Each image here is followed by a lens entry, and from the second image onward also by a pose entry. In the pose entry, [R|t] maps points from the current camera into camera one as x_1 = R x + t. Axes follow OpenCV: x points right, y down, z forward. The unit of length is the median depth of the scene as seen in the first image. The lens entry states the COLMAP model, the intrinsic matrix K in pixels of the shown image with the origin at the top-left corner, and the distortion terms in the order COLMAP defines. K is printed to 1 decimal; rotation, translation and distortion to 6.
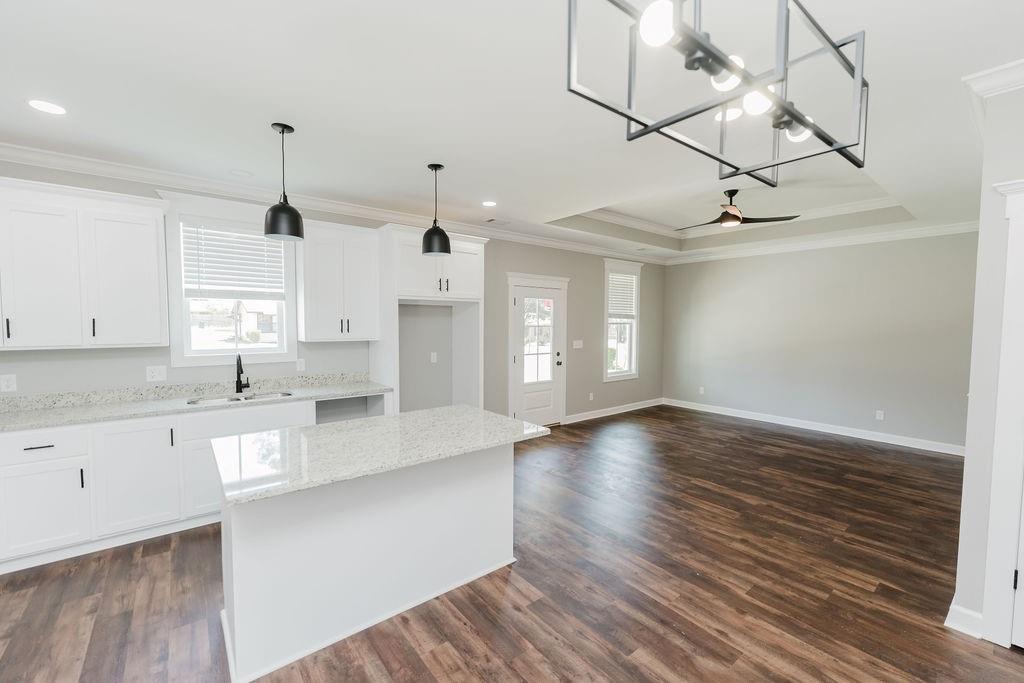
lens RADIAL K [[406.1, 0, 521.1], [0, 406.1, 340.6], [0, 0, 1]] dist [-0.000122, -0.000902]
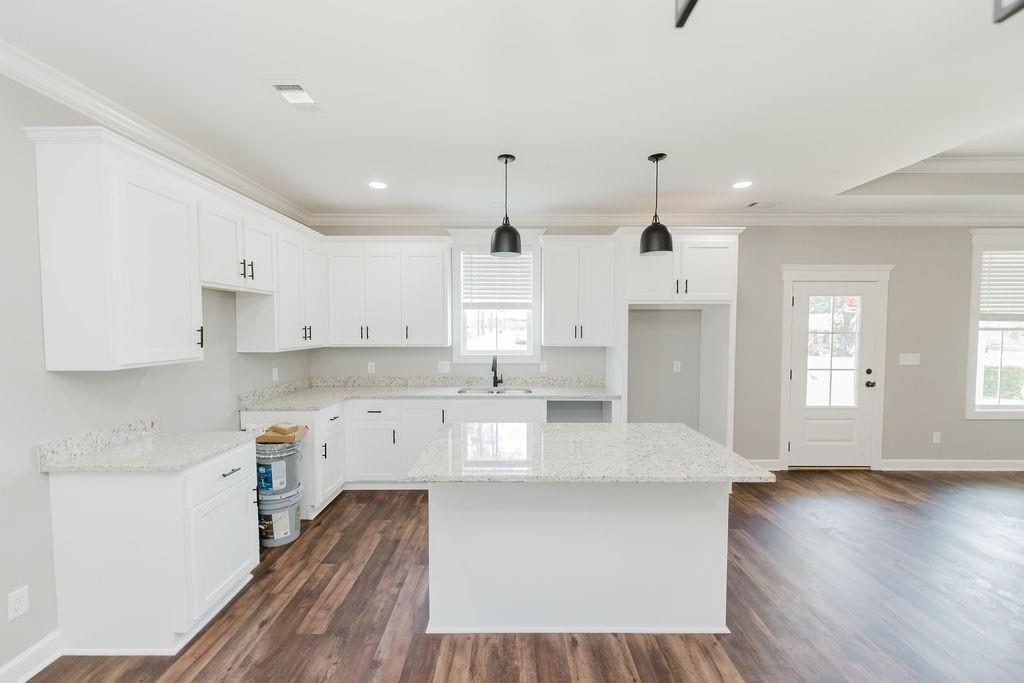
lens RADIAL K [[406.1, 0, 513.9], [0, 406.1, 341.9], [0, 0, 1]] dist [-0.000122, -0.000902]
pose [[0.783141, 0.019210, -0.621548, 0.110059], [-0.025667, 0.999670, -0.001444, -0.005731], [0.621315, 0.017084, 0.783375, 0.096332]]
